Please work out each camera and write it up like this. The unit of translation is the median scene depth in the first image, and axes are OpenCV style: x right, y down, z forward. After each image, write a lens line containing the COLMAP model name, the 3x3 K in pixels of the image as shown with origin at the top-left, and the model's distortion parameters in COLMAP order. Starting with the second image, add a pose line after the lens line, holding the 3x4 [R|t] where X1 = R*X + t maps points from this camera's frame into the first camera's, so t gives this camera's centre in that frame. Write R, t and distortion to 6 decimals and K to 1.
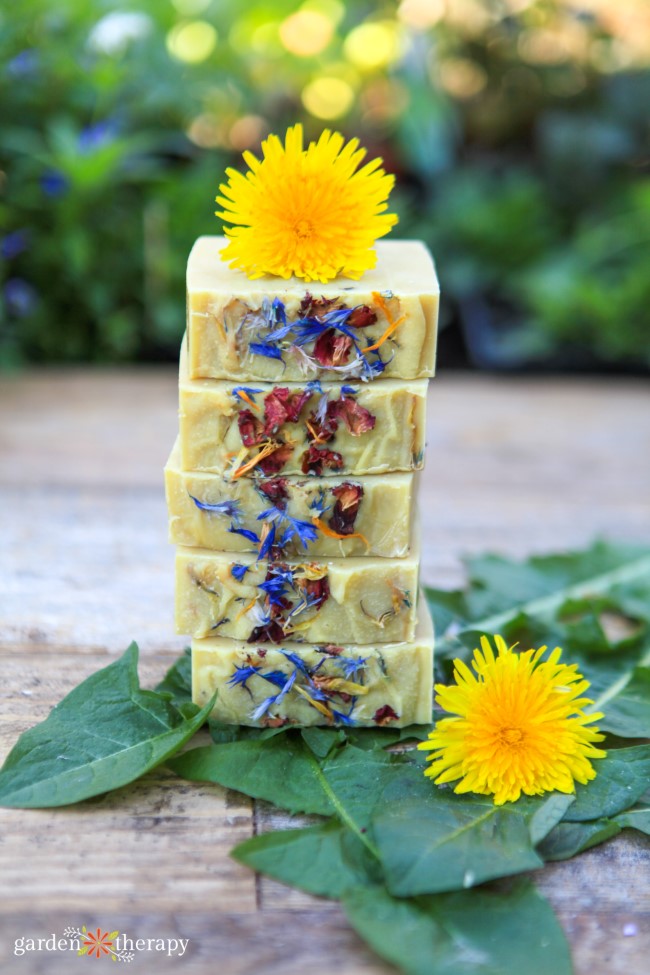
lens RADIAL K [[1783.2, 0, 328.8], [0, 1783.2, 486.5], [0, 0, 1]] dist [0.163325, 0.000000]
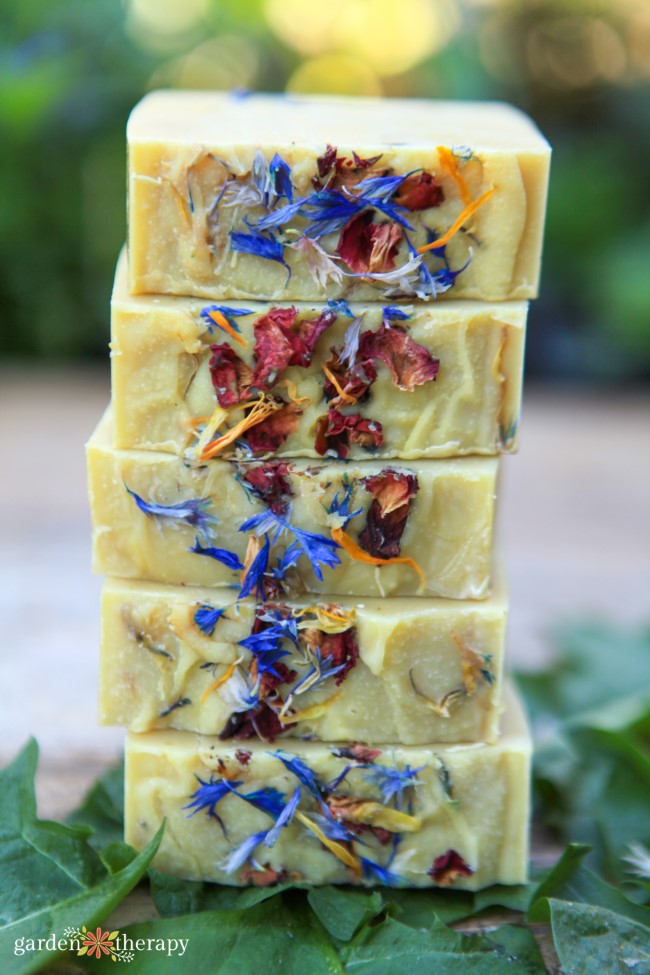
lens RADIAL K [[1844.6, 0, 316.6], [0, 1844.6, 486.6], [0, 0, 1]] dist [0.349450, 0.000000]
pose [[0.999923, 0.012346, 0.000787, -0.014828], [-0.012267, 0.997759, -0.065769, 0.044165], [-0.001597, 0.065754, 0.997835, 0.379507]]
